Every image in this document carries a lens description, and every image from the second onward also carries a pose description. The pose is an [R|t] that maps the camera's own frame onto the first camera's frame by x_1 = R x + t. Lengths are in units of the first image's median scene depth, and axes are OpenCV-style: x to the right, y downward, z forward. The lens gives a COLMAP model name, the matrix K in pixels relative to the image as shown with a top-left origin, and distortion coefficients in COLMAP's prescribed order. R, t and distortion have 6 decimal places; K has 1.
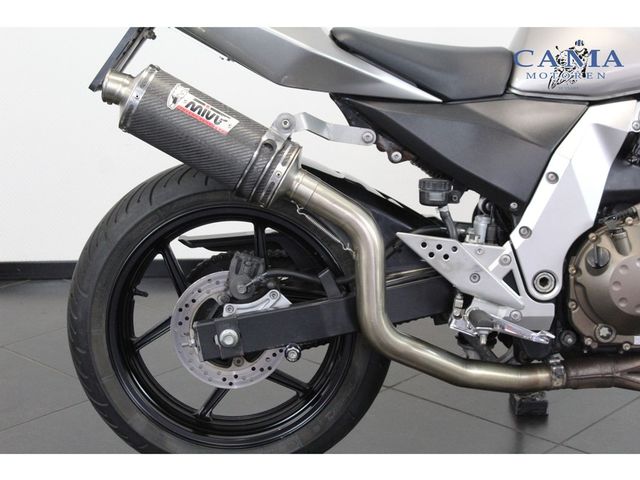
lens RADIAL K [[1179.5, 0, 318.8], [0, 1179.5, 241.5], [0, 0, 1]] dist [0.032574, 0.000000]
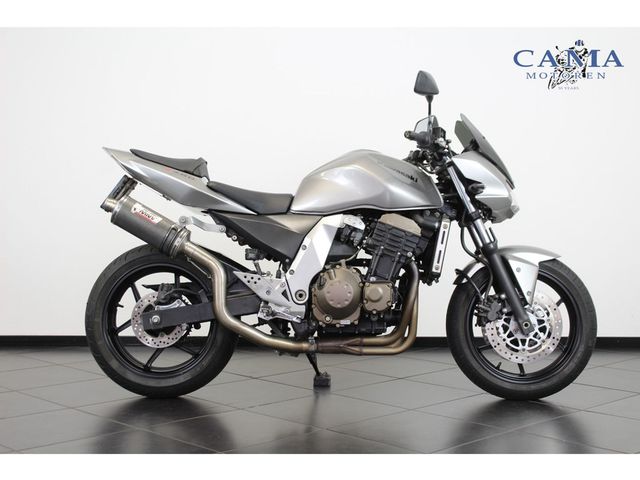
lens RADIAL K [[982.0, 0, 321.4], [0, 982.0, 240.4], [0, 0, 1]] dist [-0.007719, 0.000000]
pose [[0.998842, 0.011169, -0.046803, 0.313125], [-0.021069, 0.976003, -0.216736, 0.326974], [0.043259, 0.217471, 0.975108, -0.784301]]
